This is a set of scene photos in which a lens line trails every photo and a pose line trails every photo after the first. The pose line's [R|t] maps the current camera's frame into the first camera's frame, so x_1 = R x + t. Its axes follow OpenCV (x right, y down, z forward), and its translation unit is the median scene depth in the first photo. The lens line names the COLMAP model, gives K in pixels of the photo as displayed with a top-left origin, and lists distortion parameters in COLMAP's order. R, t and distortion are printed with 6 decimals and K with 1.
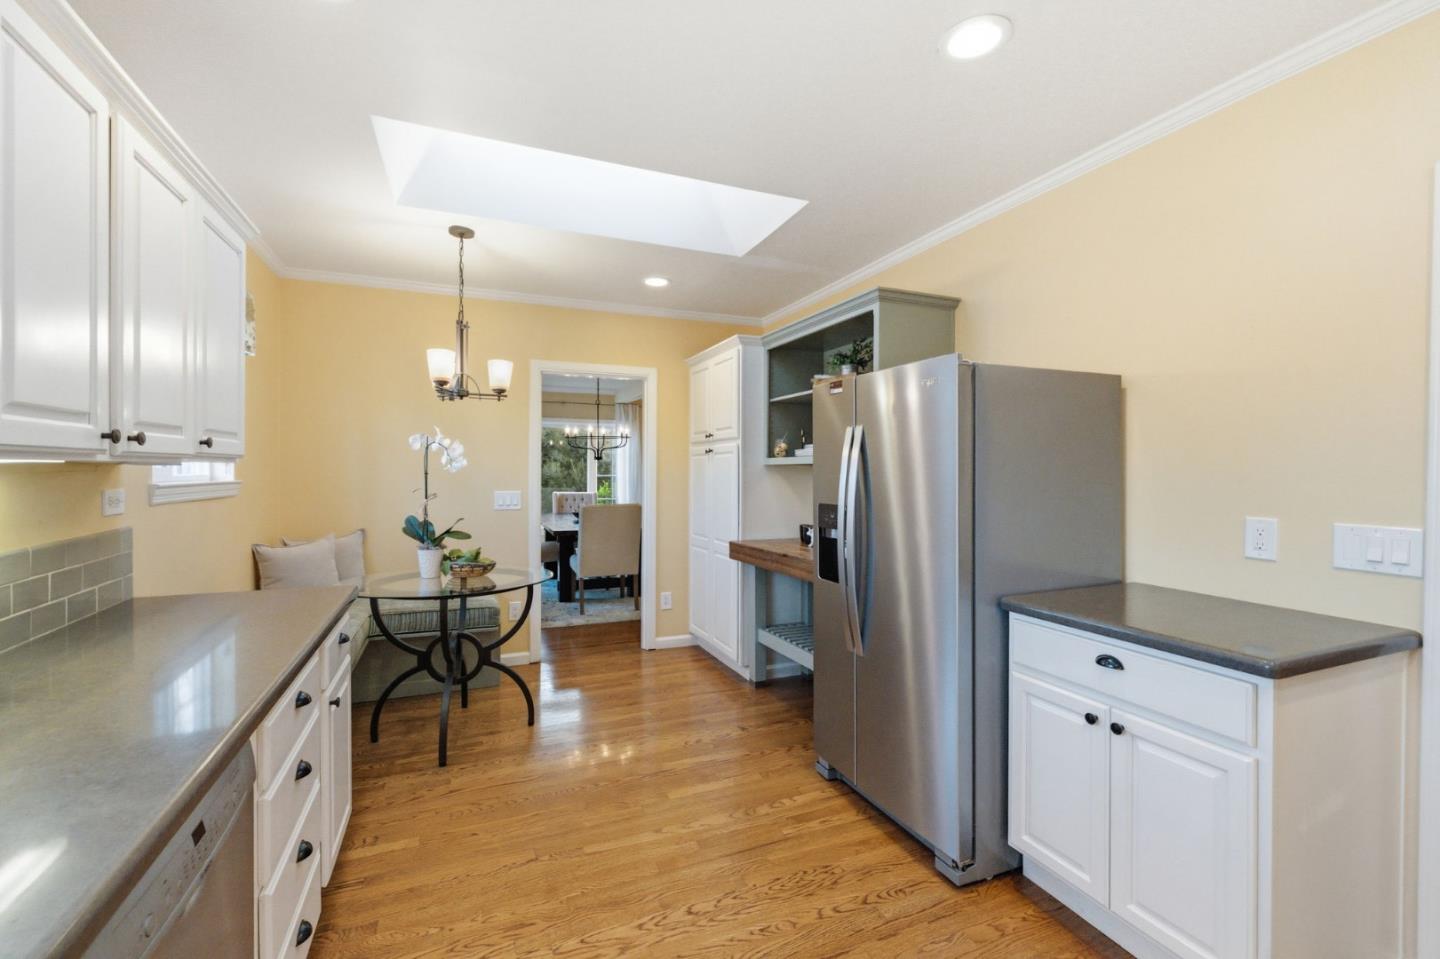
lens RADIAL K [[625.4, 0, 713.5], [0, 625.4, 467.7], [0, 0, 1]] dist [-0.001236, 0.000291]
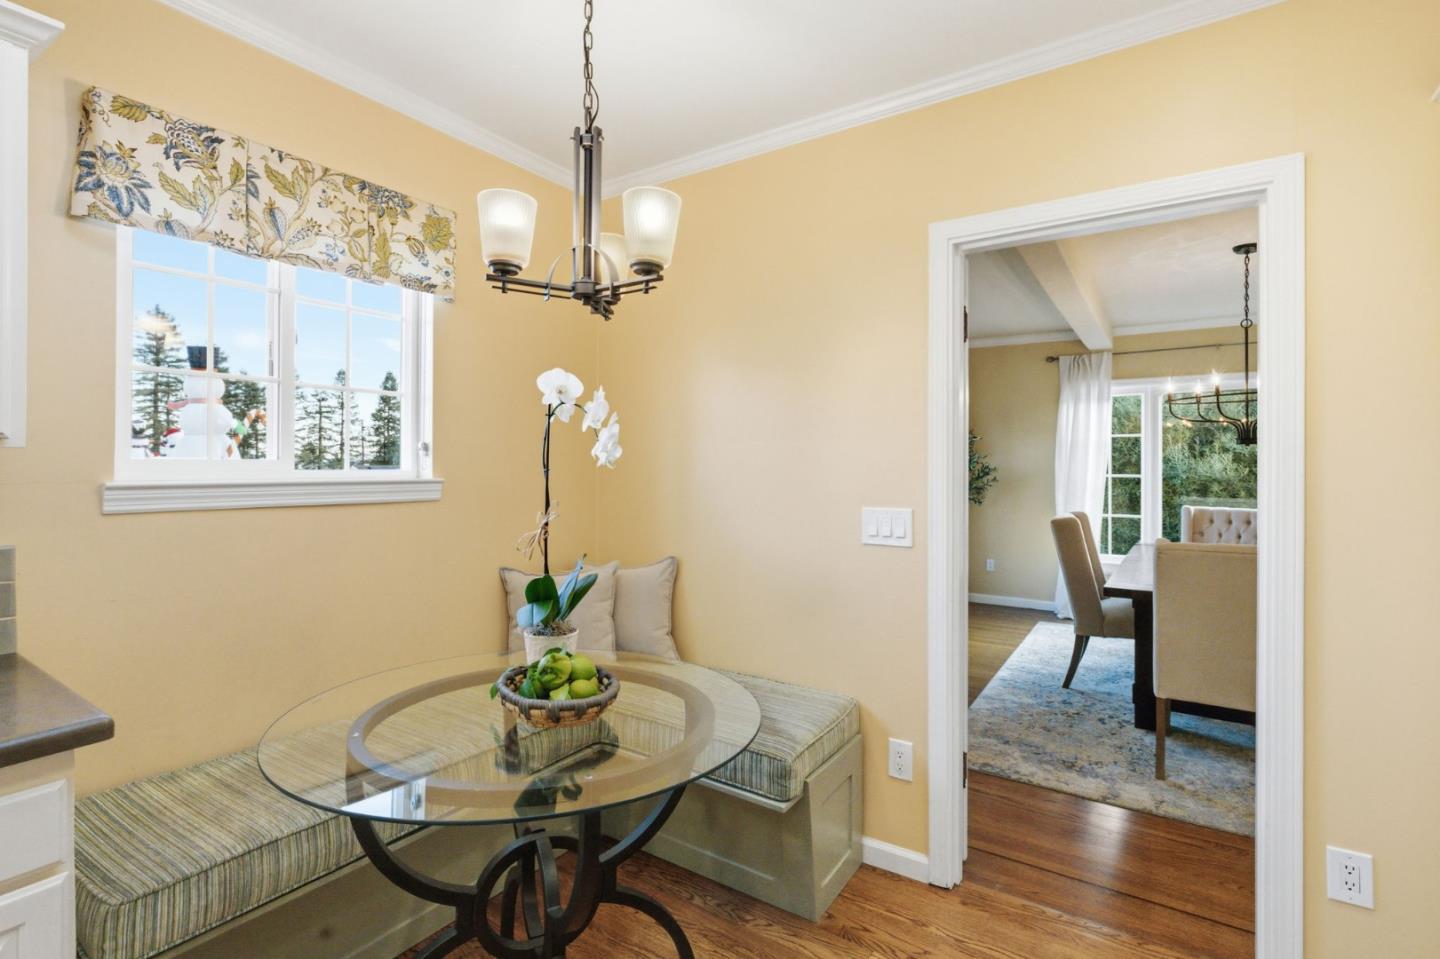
lens RADIAL K [[684.3, 0, 685.4], [0, 684.3, 462.2], [0, 0, 1]] dist [-0.002289, 0.000528]
pose [[0.536685, -0.003521, -0.843775, 0.039980], [0.000812, 0.999993, -0.003656, 0.003639], [0.843782, 0.001277, 0.536684, 0.578288]]
